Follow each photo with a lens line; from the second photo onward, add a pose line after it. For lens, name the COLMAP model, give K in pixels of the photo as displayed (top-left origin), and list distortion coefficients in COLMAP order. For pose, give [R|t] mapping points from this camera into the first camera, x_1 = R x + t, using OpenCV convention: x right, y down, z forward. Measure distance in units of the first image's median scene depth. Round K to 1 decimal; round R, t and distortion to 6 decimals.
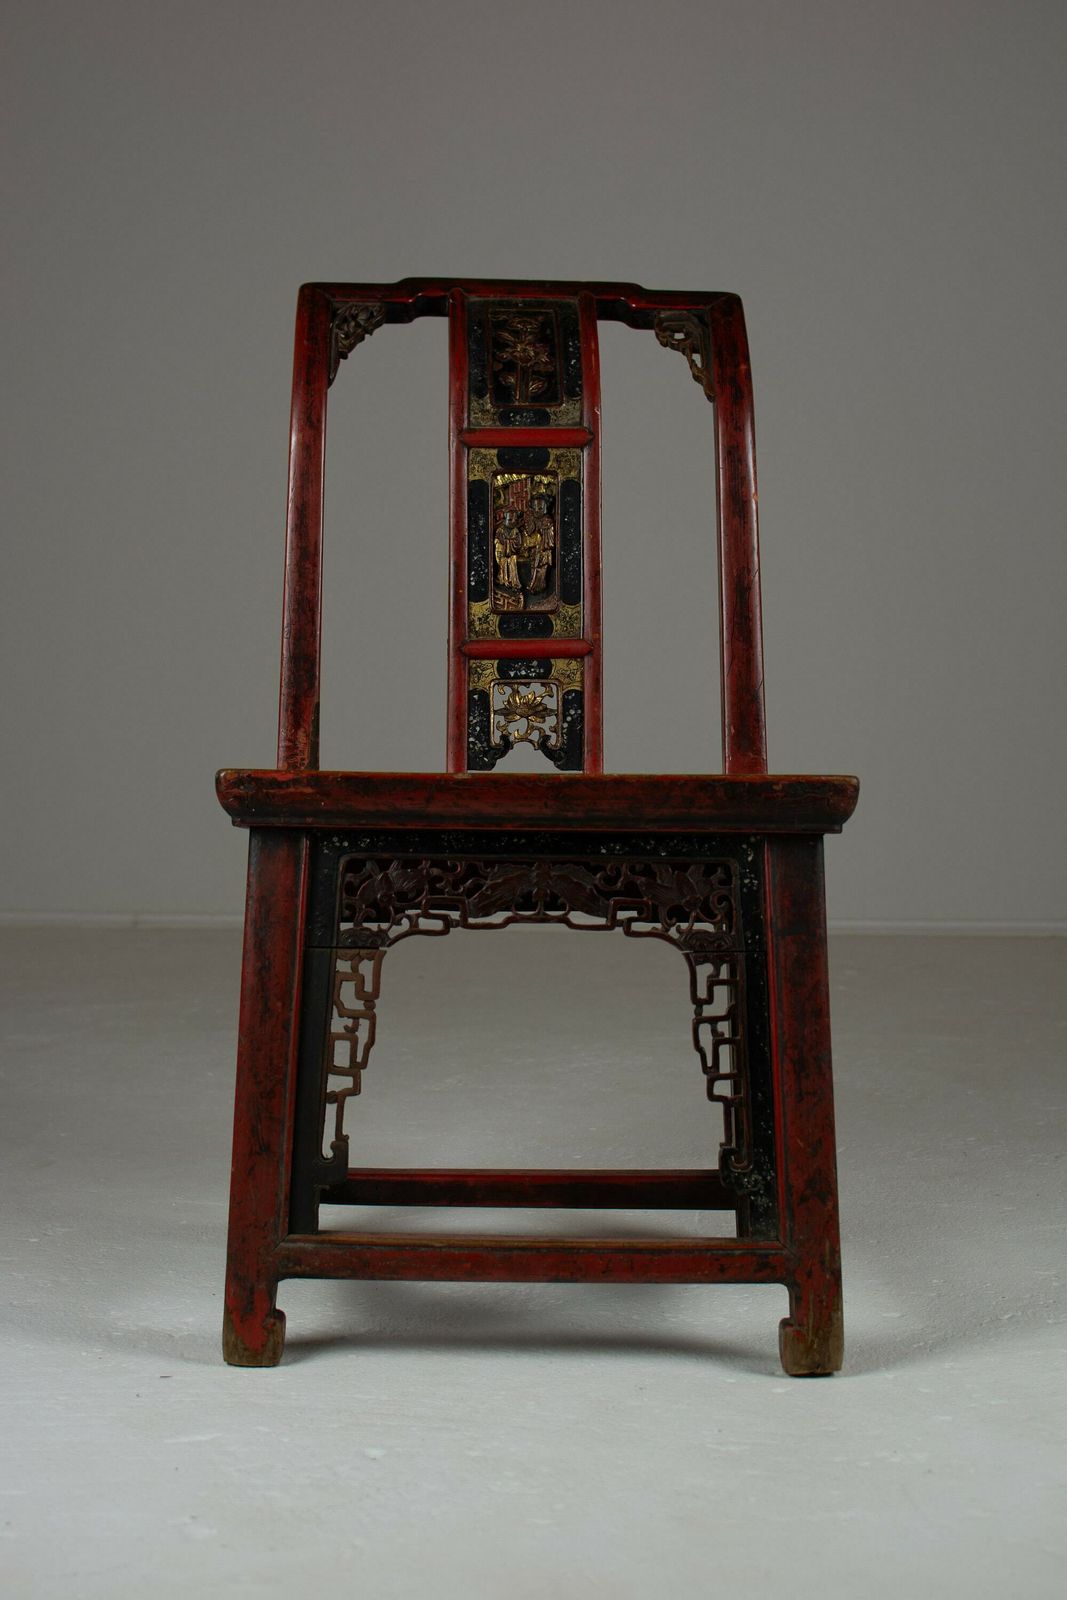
lens RADIAL K [[2487.4, 0, 533.5], [0, 2487.4, 800.0], [0, 0, 1]] dist [-0.177744, 0.003132]
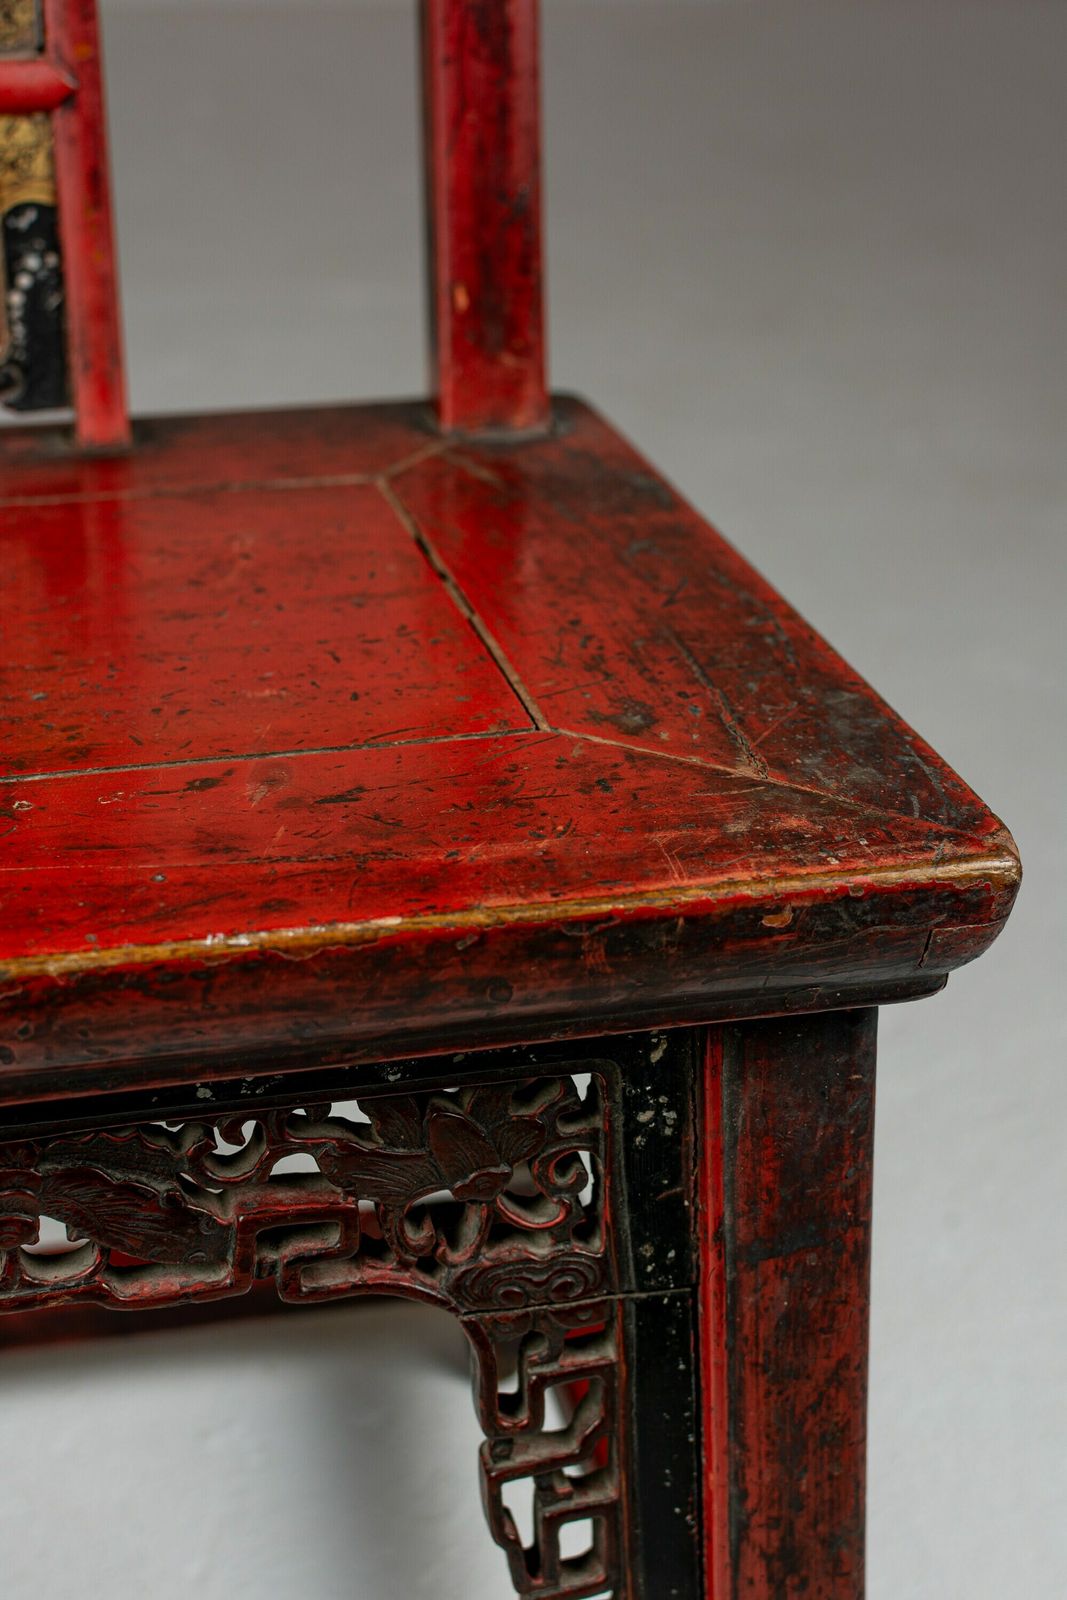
lens RADIAL K [[2439.1, 0, 533.5], [0, 2439.1, 800.0], [0, 0, 1]] dist [0.029583, 0.126226]
pose [[0.976392, -0.087217, 0.197616, 0.009536], [-0.010447, 0.894722, 0.446502, -0.127637], [-0.215754, -0.438025, 0.872688, 0.633250]]
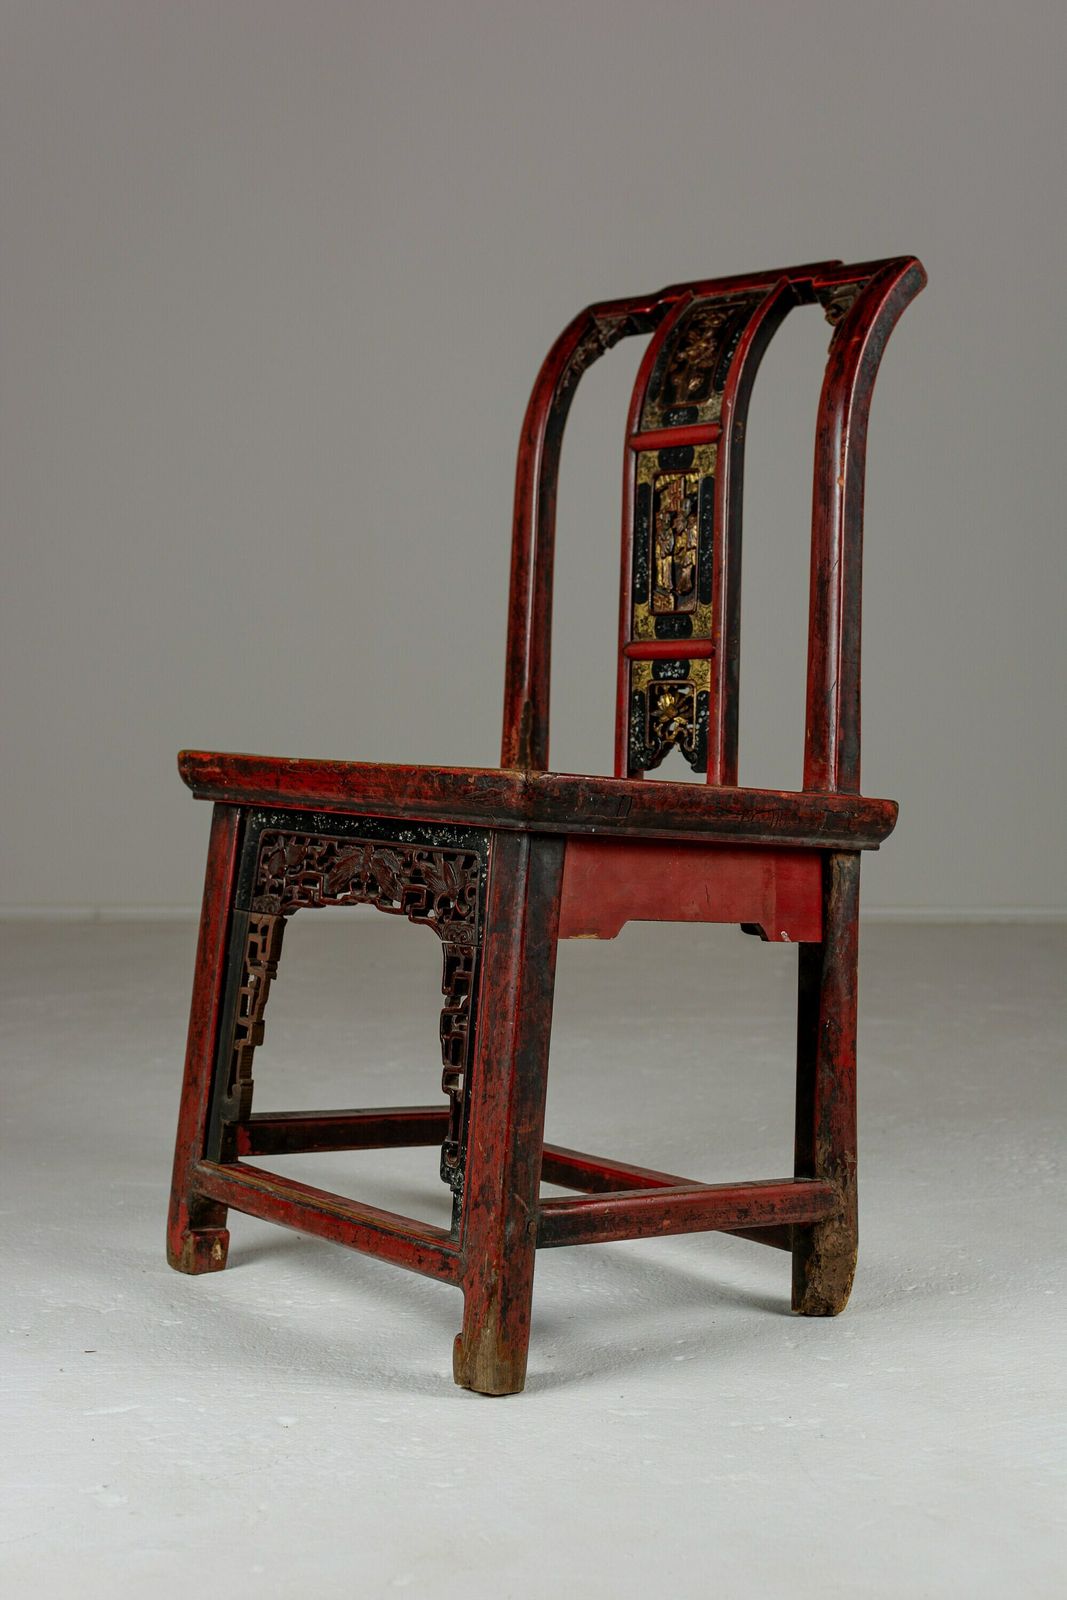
lens RADIAL K [[2439.1, 0, 533.5], [0, 2439.1, 800.0], [0, 0, 1]] dist [0.029583, 0.126226]
pose [[0.609411, 0.036215, -0.792027, 0.742290], [-0.051618, 0.998649, 0.005946, -0.003504], [0.791172, 0.037259, 0.610457, 0.360701]]
